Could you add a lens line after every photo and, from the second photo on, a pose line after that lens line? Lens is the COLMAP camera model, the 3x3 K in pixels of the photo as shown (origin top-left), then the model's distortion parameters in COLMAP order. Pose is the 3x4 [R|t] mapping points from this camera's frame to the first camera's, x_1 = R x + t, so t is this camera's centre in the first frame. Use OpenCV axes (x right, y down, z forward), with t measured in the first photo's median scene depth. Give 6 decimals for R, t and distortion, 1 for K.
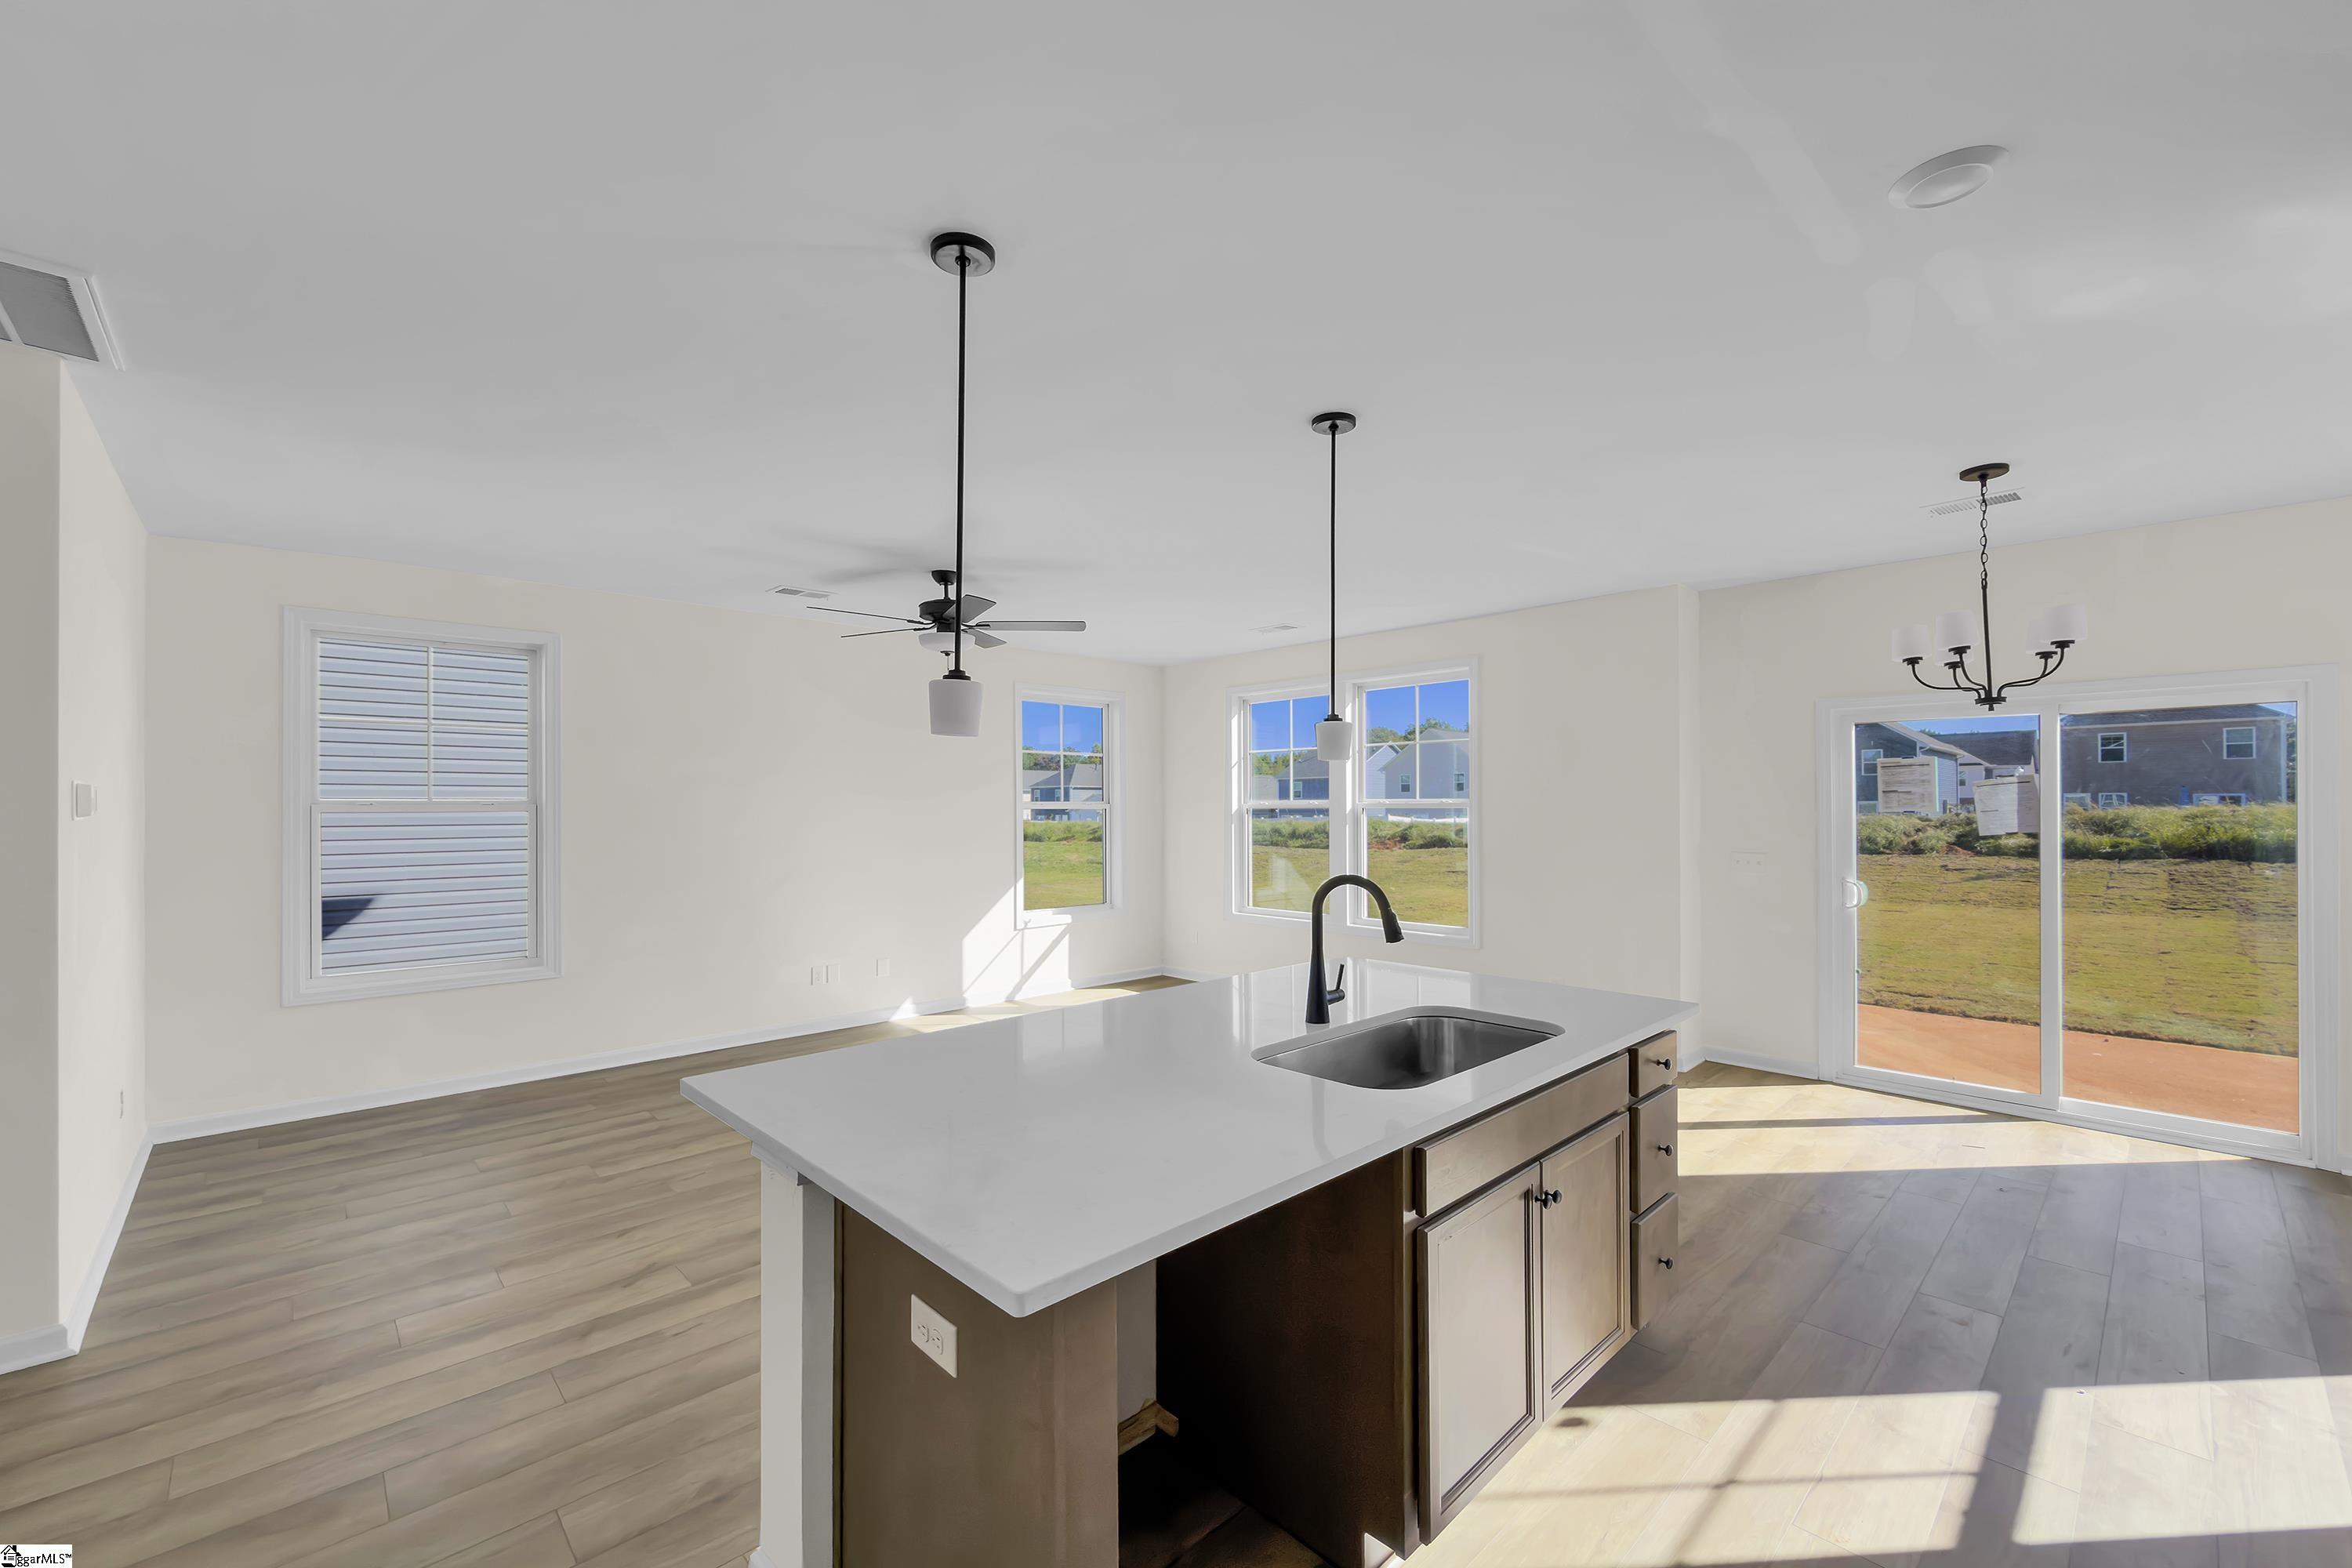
lens RADIAL K [[945.4, 0, 1174.5], [0, 945.4, 796.9], [0, 0, 1]] dist [0.002340, -0.000522]
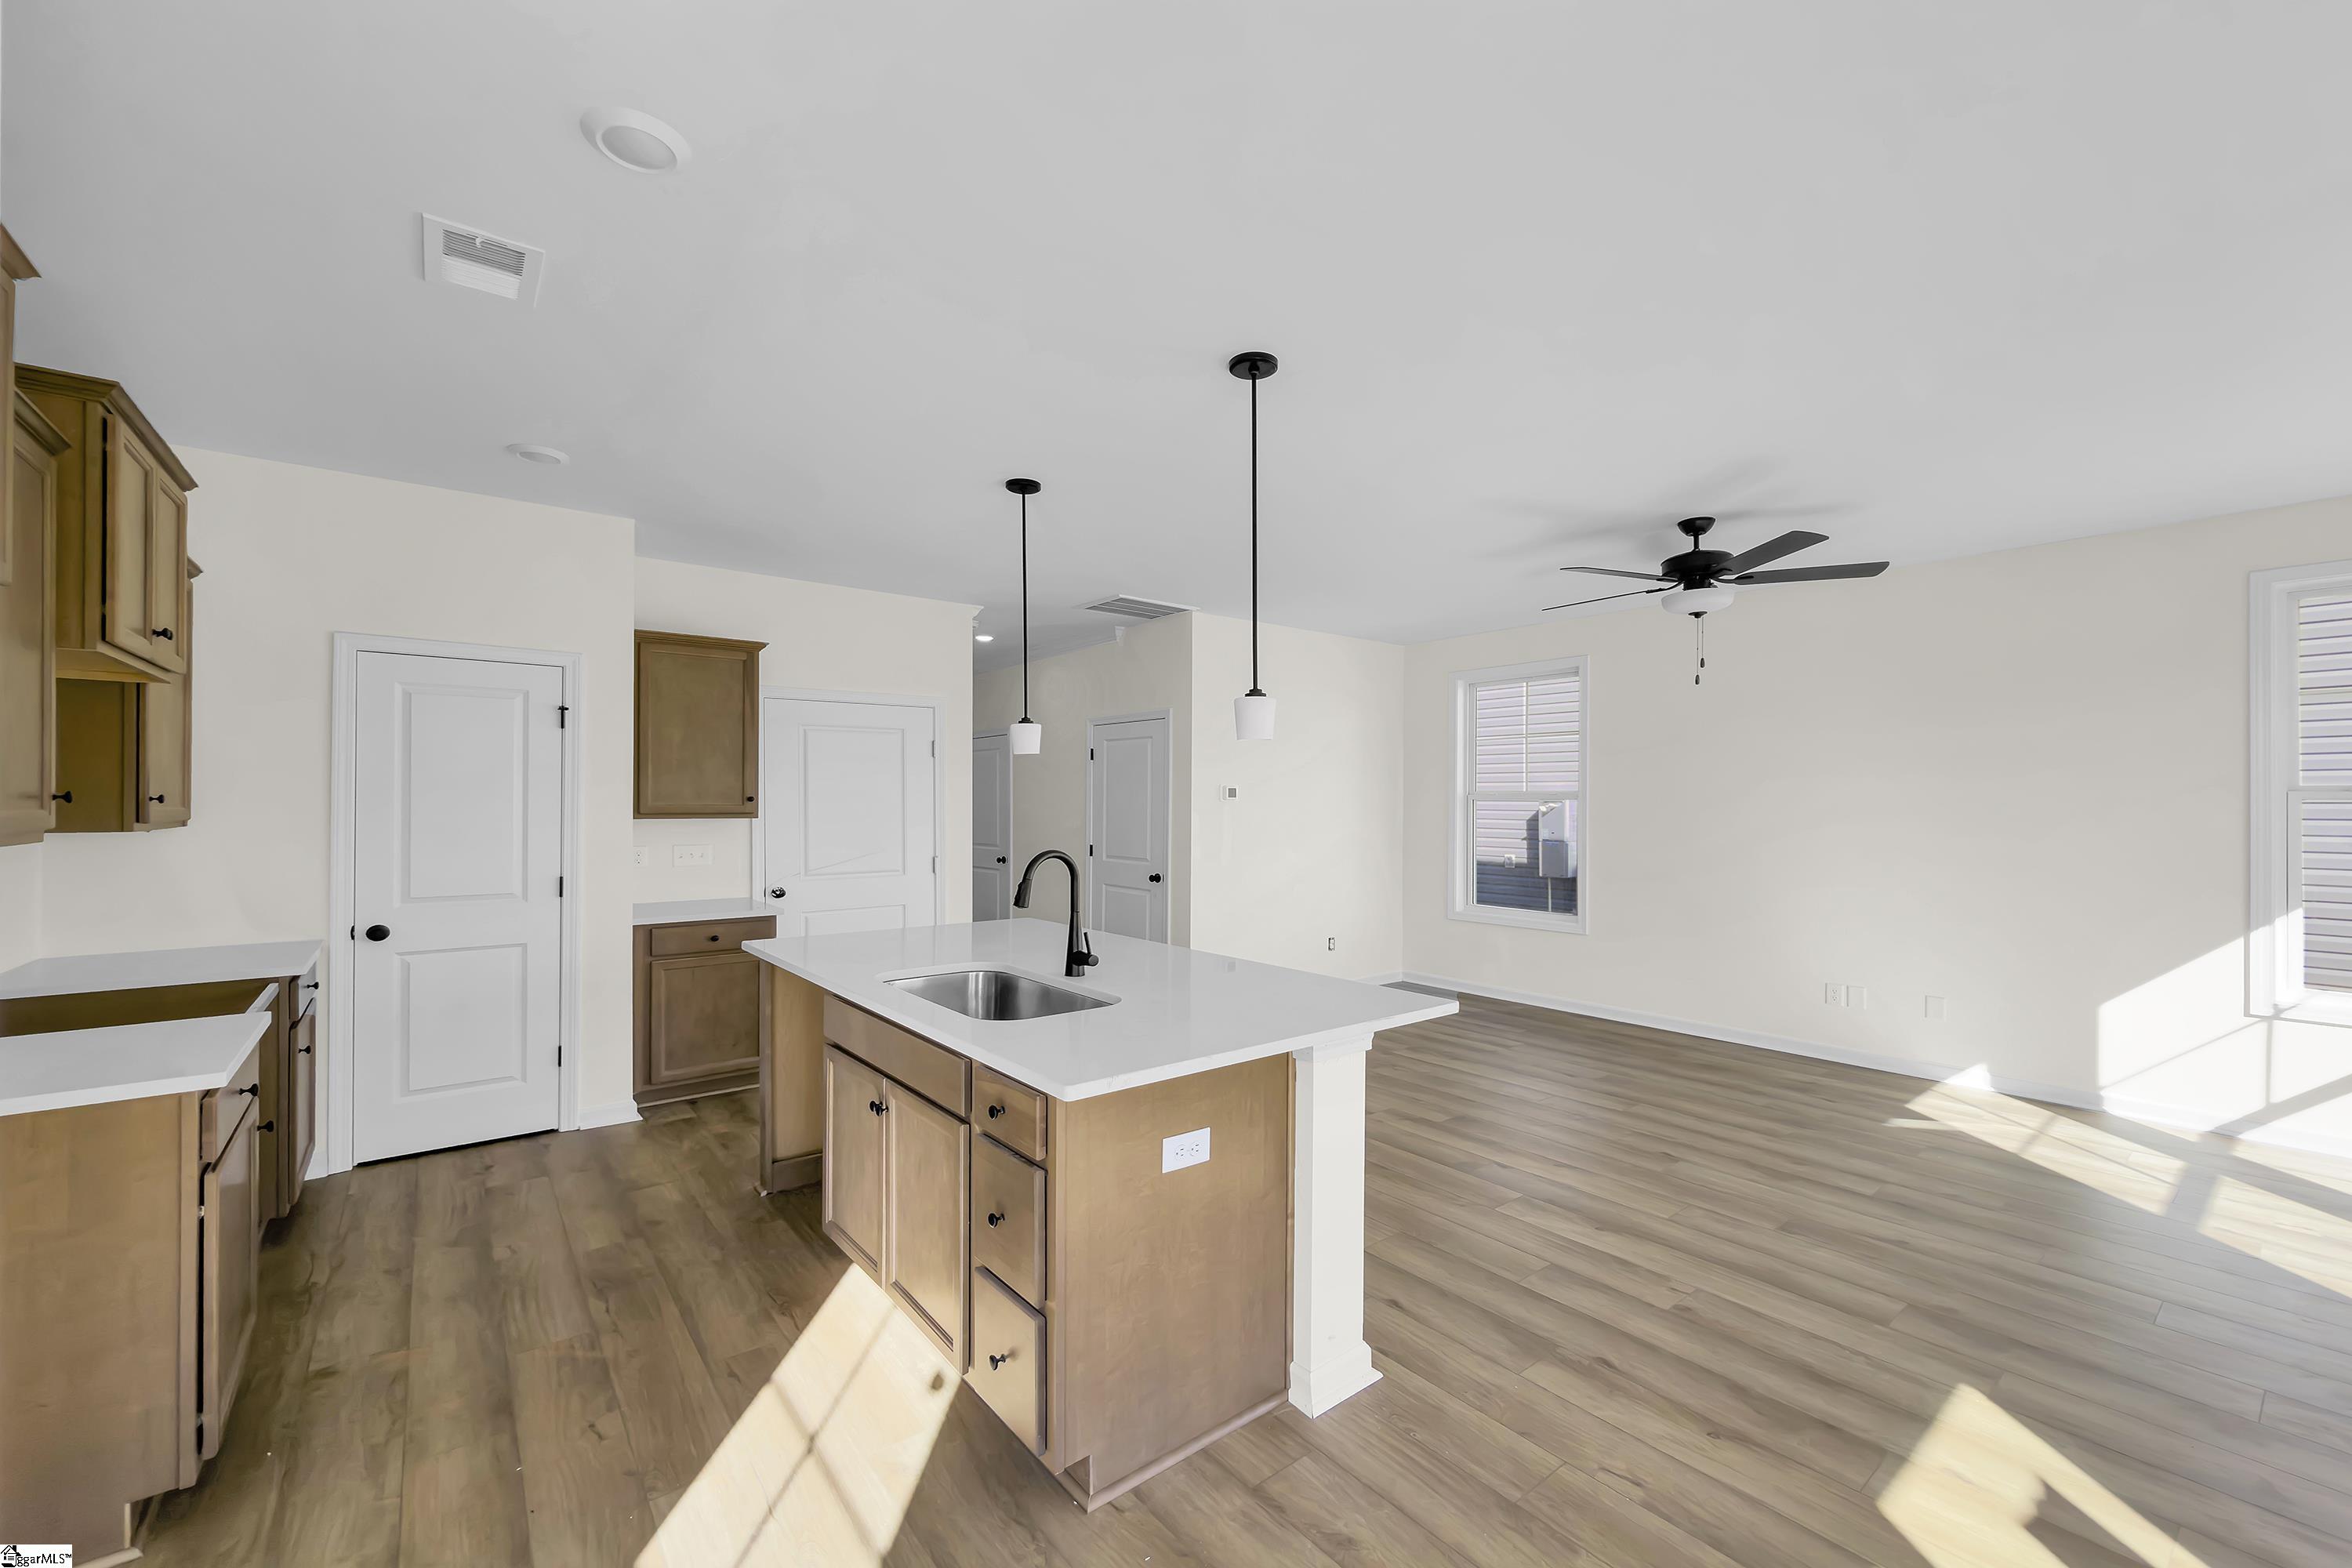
lens RADIAL K [[945.4, 0, 1174.5], [0, 945.4, 796.9], [0, 0, 1]] dist [0.002340, -0.000522]
pose [[-0.091243, 0.000352, -0.995829, 0.674072], [0.010415, 0.999946, -0.000601, 0.009096], [0.995774, -0.010427, -0.091242, 0.638320]]
